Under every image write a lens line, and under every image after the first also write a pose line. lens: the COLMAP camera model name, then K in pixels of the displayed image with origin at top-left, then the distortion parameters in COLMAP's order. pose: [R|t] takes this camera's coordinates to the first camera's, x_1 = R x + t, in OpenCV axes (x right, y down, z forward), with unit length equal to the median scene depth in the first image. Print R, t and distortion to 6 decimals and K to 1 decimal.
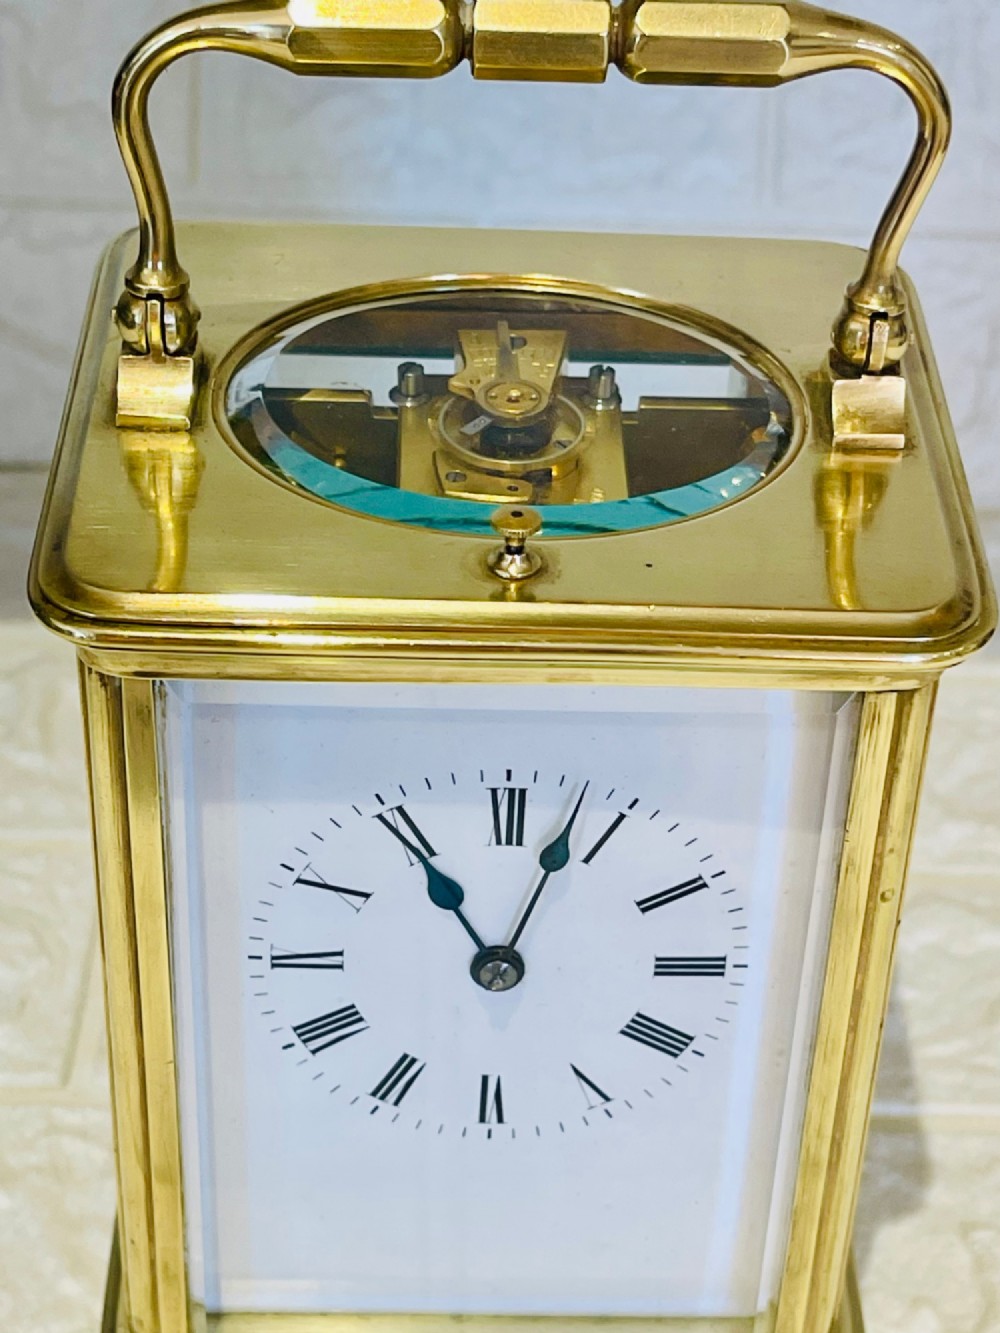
lens RADIAL K [[2640.9, 0, 500.0], [0, 2640.9, 666.5], [0, 0, 1]] dist [0.134650, -0.341447]
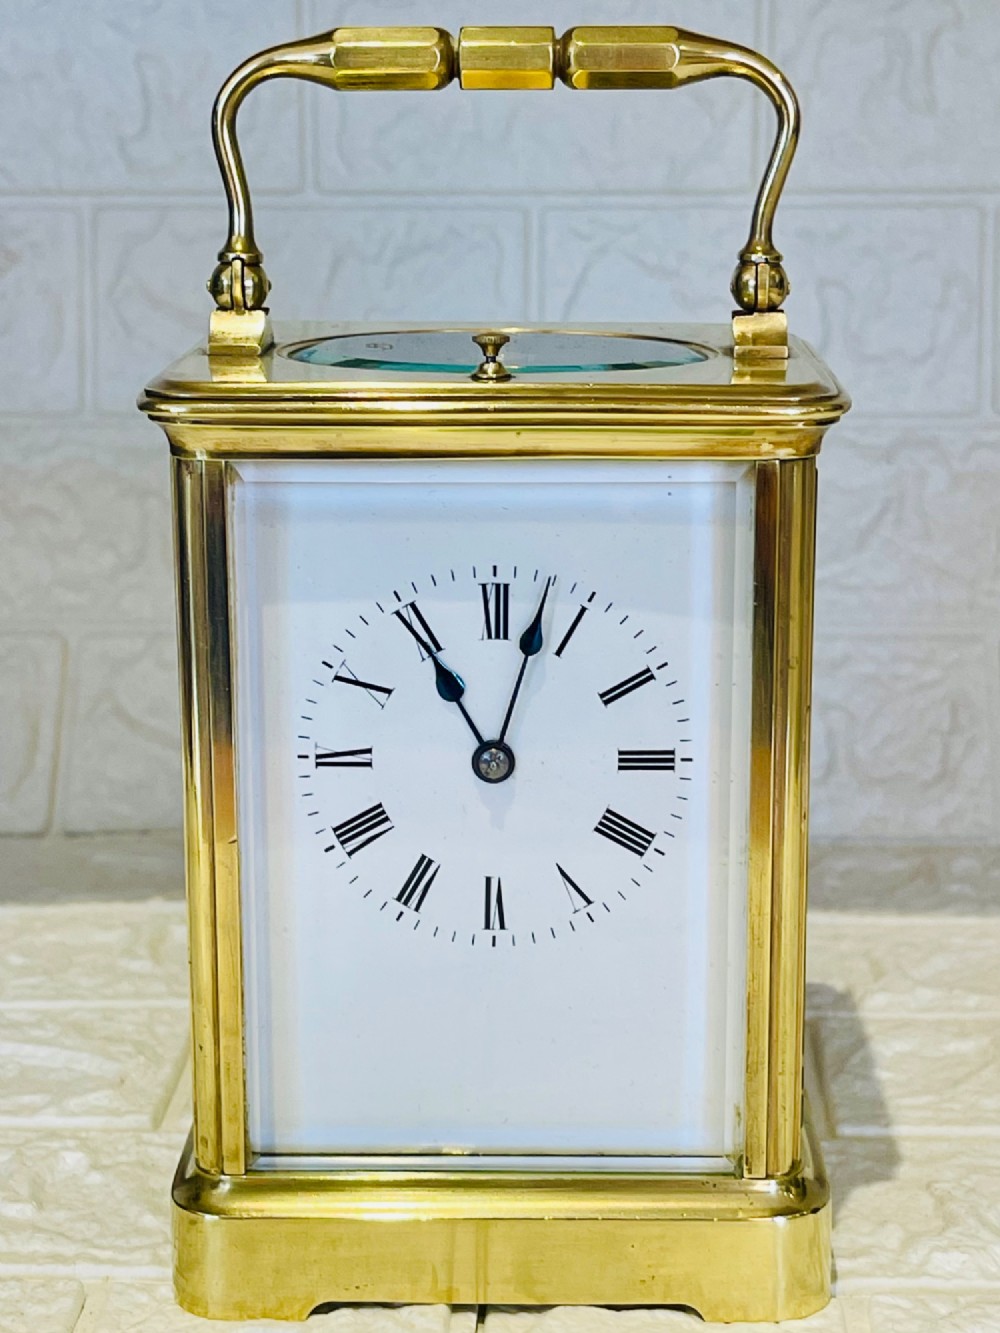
lens RADIAL K [[2496.7, 0, 500.0], [0, 2496.7, 666.5], [0, 0, 1]] dist [0.173454, -0.435680]
pose [[0.998663, -0.028058, -0.043425, 0.055610], [0.008833, 0.920176, -0.391405, 0.542655], [0.050940, 0.390498, 0.919193, -0.116467]]
